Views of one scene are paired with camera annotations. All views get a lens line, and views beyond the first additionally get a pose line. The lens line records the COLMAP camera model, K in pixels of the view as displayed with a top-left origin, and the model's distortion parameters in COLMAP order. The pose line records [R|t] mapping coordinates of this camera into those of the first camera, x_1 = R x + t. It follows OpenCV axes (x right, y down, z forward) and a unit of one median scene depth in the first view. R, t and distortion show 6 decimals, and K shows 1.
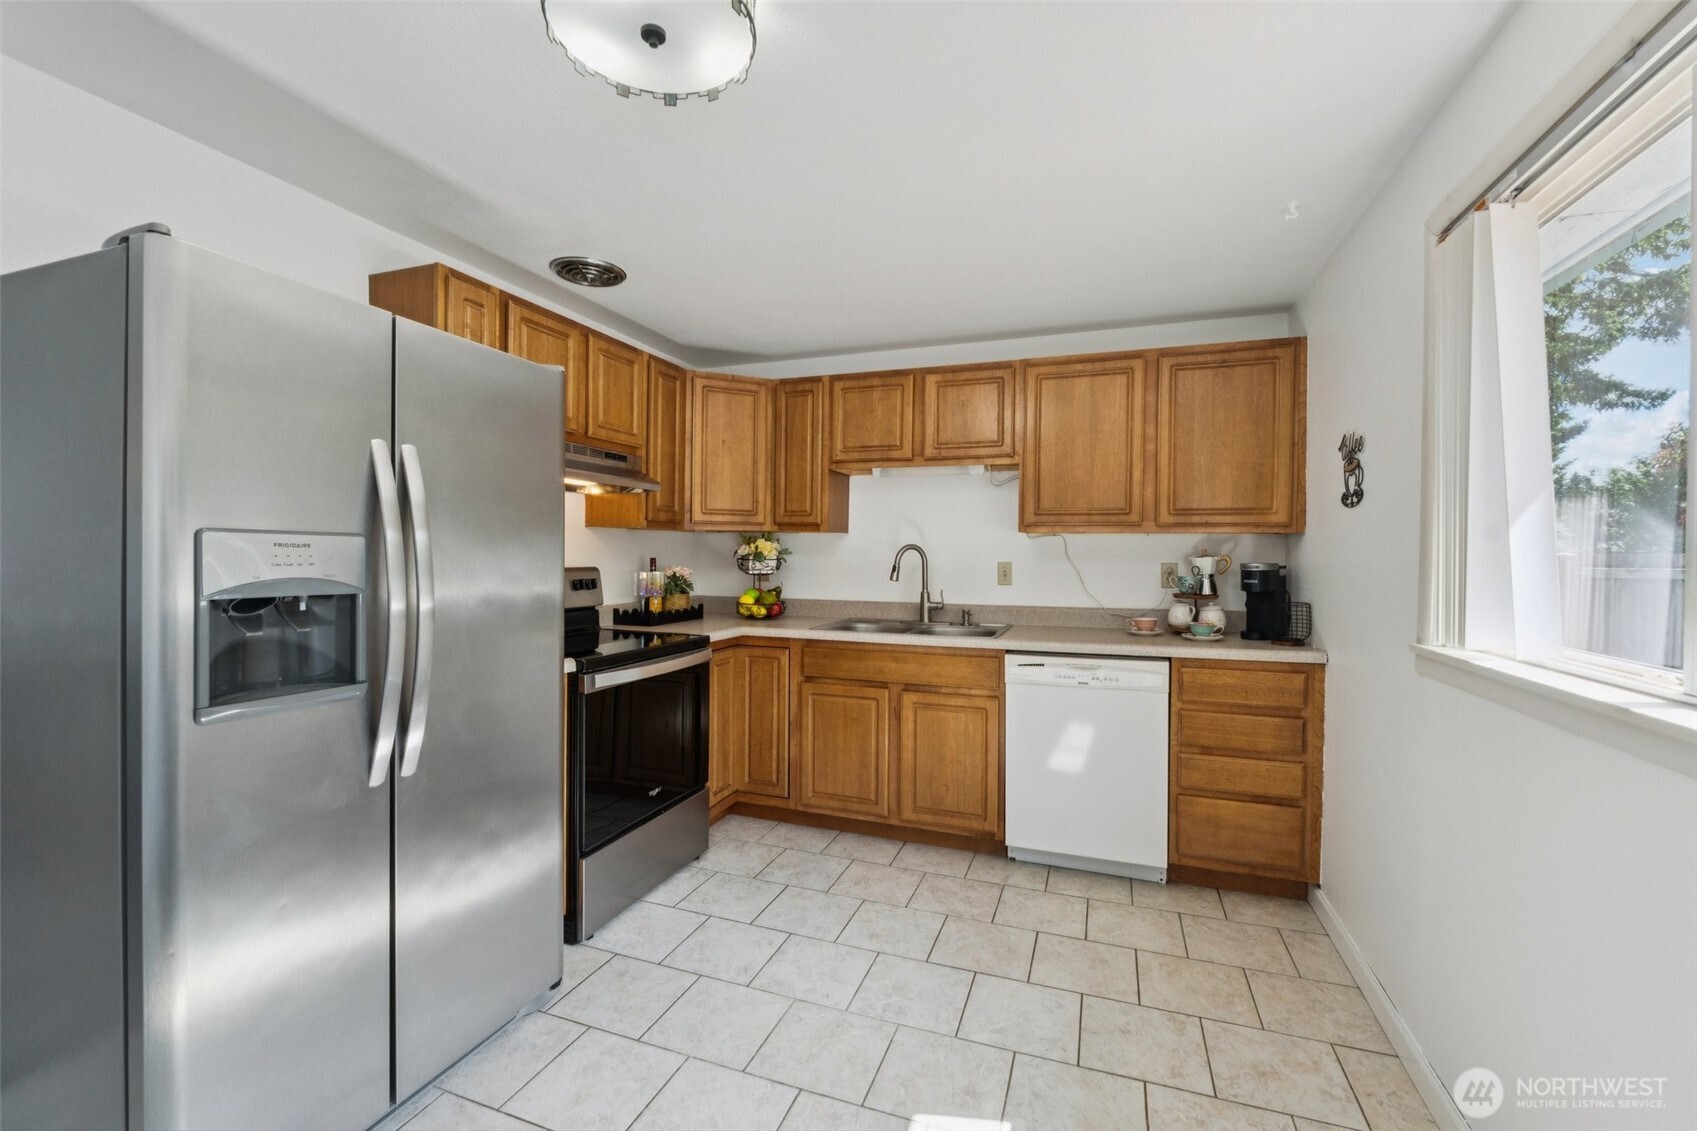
lens RADIAL K [[699.1, 0, 851.3], [0, 699.1, 561.8], [0, 0, 1]] dist [-0.010894, -0.000929]
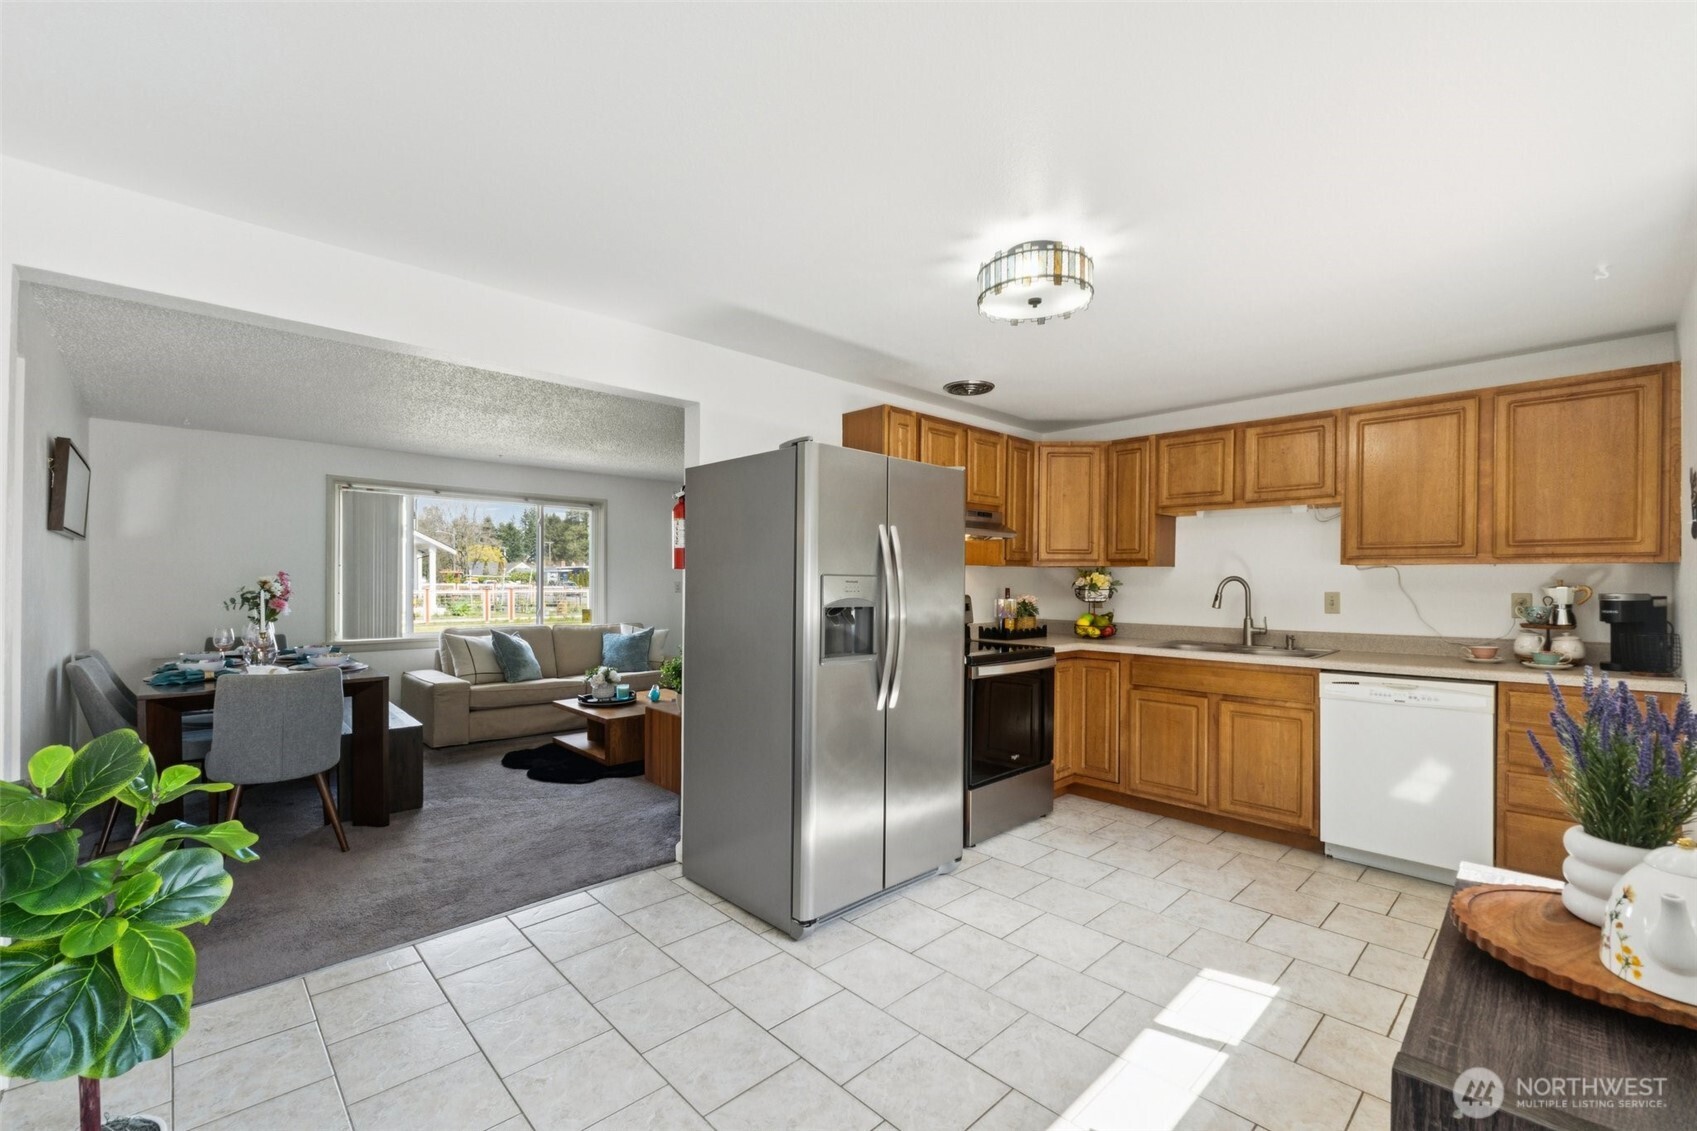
lens RADIAL K [[699.1, 0, 849.6], [0, 699.1, 587.5], [0, 0, 1]] dist [-0.010894, -0.000929]
pose [[0.894006, -0.000304, -0.448054, 0.041975], [-0.002640, 0.999979, -0.005947, 0.001982], [0.448046, 0.006500, 0.893987, -0.356378]]
